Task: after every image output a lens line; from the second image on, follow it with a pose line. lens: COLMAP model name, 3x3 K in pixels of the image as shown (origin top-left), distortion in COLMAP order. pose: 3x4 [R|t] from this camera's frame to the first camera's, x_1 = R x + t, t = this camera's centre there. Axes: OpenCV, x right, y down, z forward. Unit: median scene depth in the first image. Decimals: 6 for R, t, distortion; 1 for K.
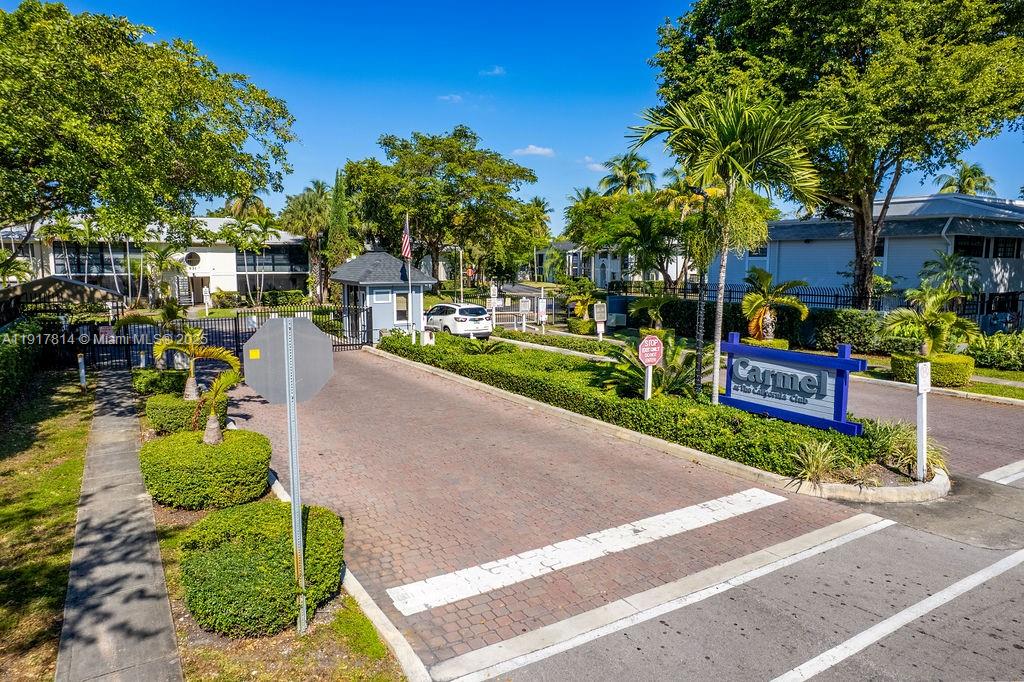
lens RADIAL K [[648.3, 0, 517.2], [0, 648.3, 341.5], [0, 0, 1]] dist [-0.025916, 0.013333]
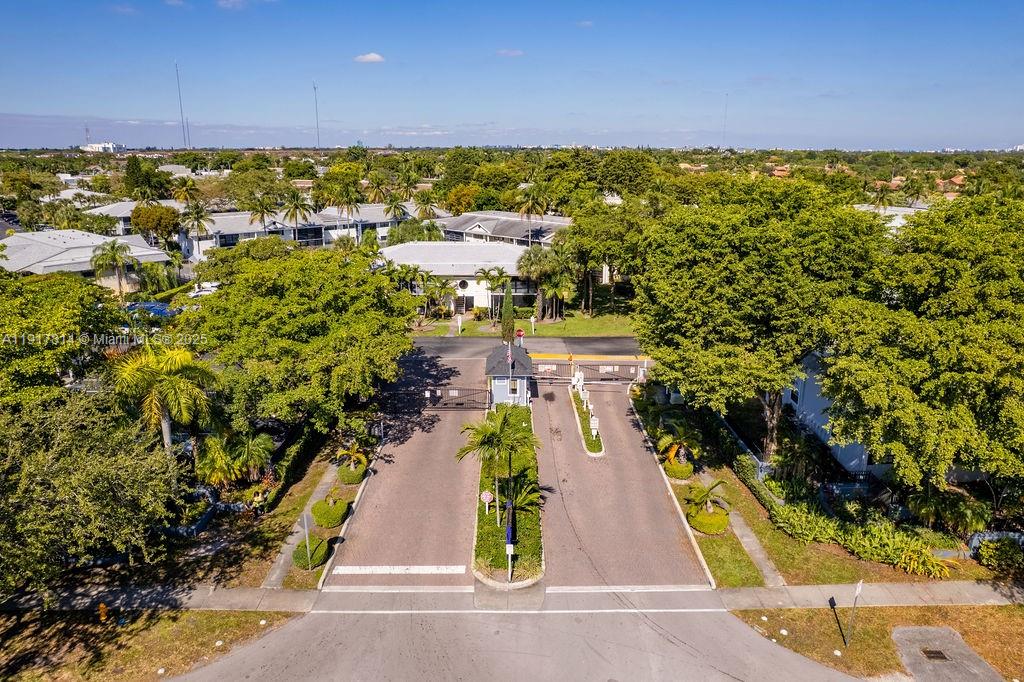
lens RADIAL K [[648.3, 0, 510.3], [0, 648.3, 340.3], [0, 0, 1]] dist [-0.025916, 0.013333]
pose [[0.858489, 0.141239, -0.492999, 1.808884], [-0.068036, 0.984197, 0.163486, -1.267754], [0.508298, -0.106809, 0.854532, -1.315015]]
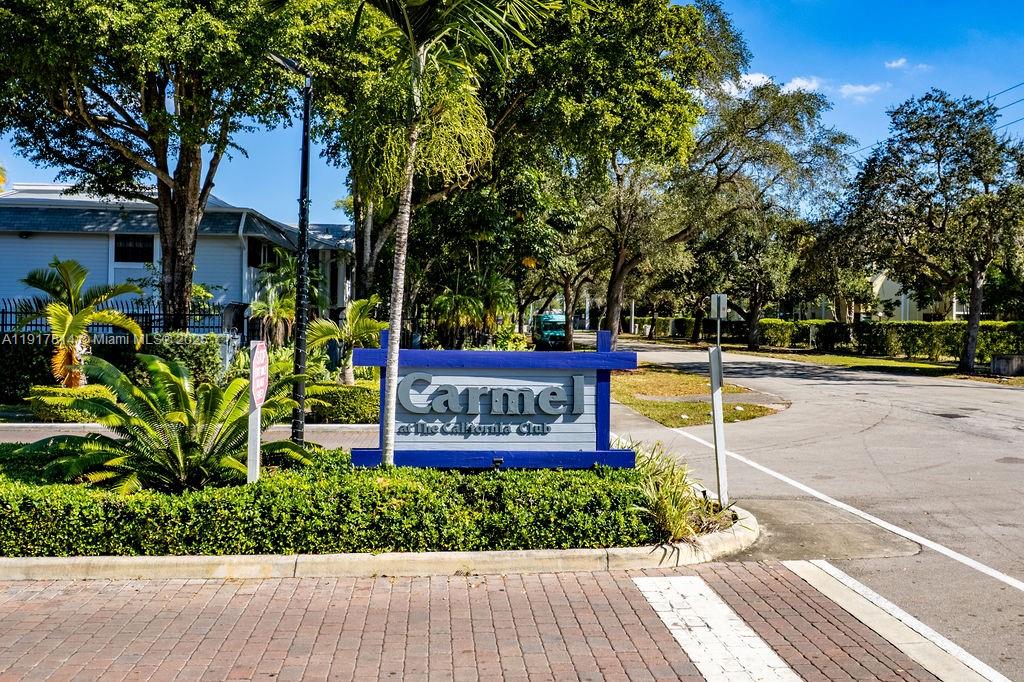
lens RADIAL K [[922.2, 0, 514.1], [0, 922.2, 338.4], [0, 0, 1]] dist [-0.042988, -0.009891]
pose [[0.448926, -0.016898, 0.893409, -0.370636], [0.093002, 0.995275, -0.027908, 0.030585], [-0.888716, 0.095618, 0.448377, 0.681806]]
